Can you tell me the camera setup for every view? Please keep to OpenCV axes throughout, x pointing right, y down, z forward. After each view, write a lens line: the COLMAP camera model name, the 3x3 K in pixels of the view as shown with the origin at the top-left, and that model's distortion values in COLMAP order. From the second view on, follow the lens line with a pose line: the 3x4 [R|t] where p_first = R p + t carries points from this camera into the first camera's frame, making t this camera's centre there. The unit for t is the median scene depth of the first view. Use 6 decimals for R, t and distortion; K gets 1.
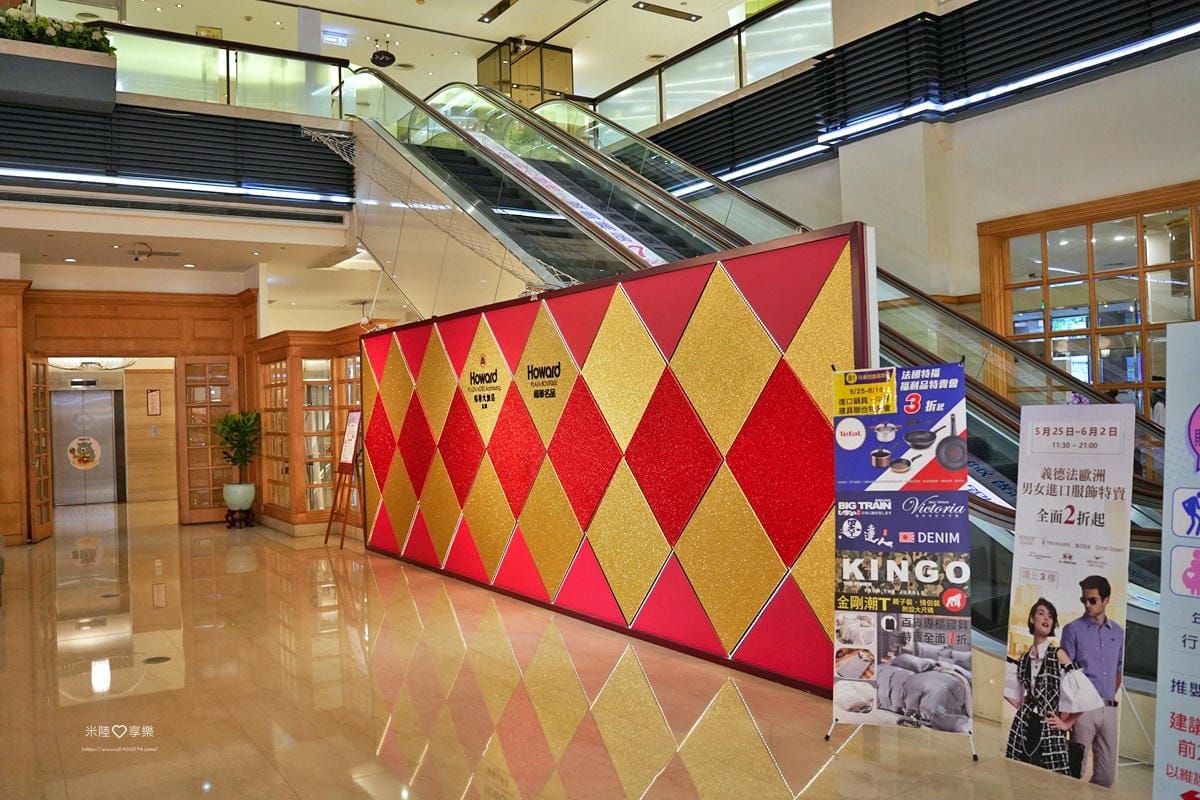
lens RADIAL K [[987.0, 0, 599.2], [0, 987.0, 399.8], [0, 0, 1]] dist [-0.047104, 0.008950]
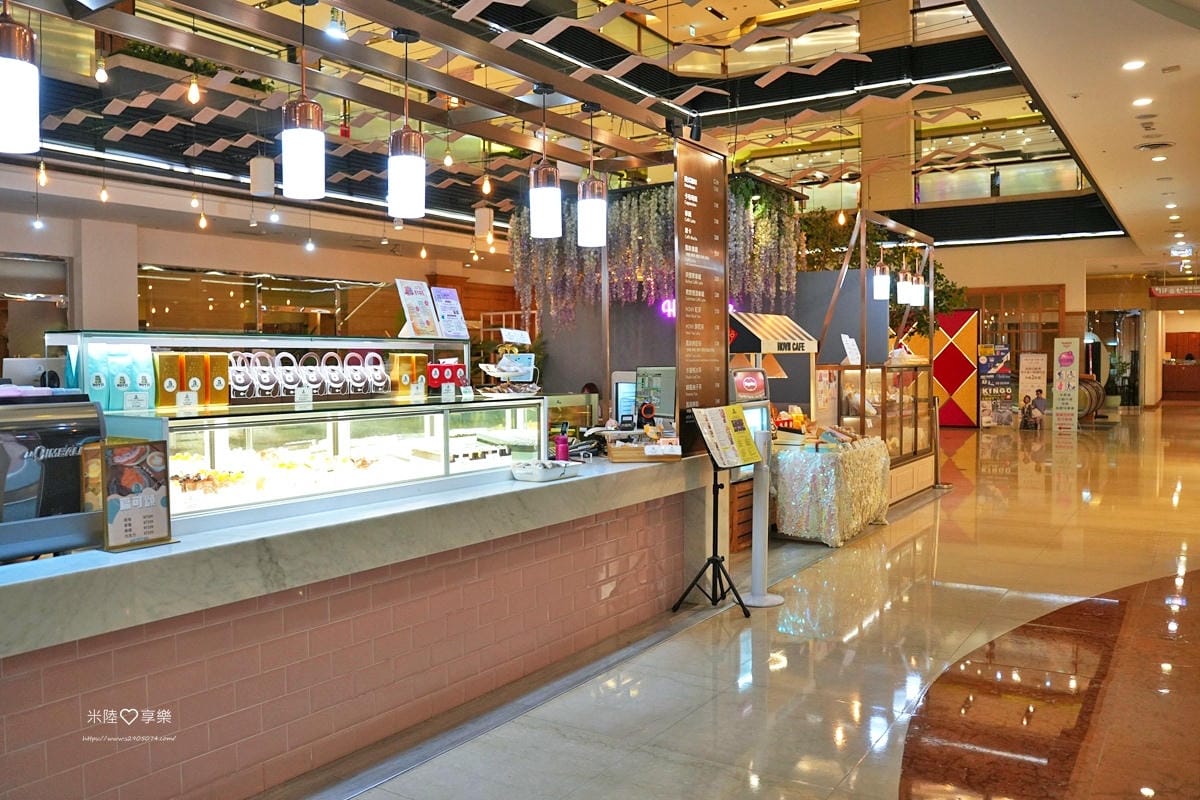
lens RADIAL K [[987.0, 0, 600.0], [0, 987.0, 400.7], [0, 0, 1]] dist [-0.047104, 0.008950]
pose [[0.903545, 0.008946, 0.428401, -3.254541], [-0.024683, 0.999209, 0.031193, 0.127492], [-0.427783, -0.038759, 0.903050, -2.261760]]
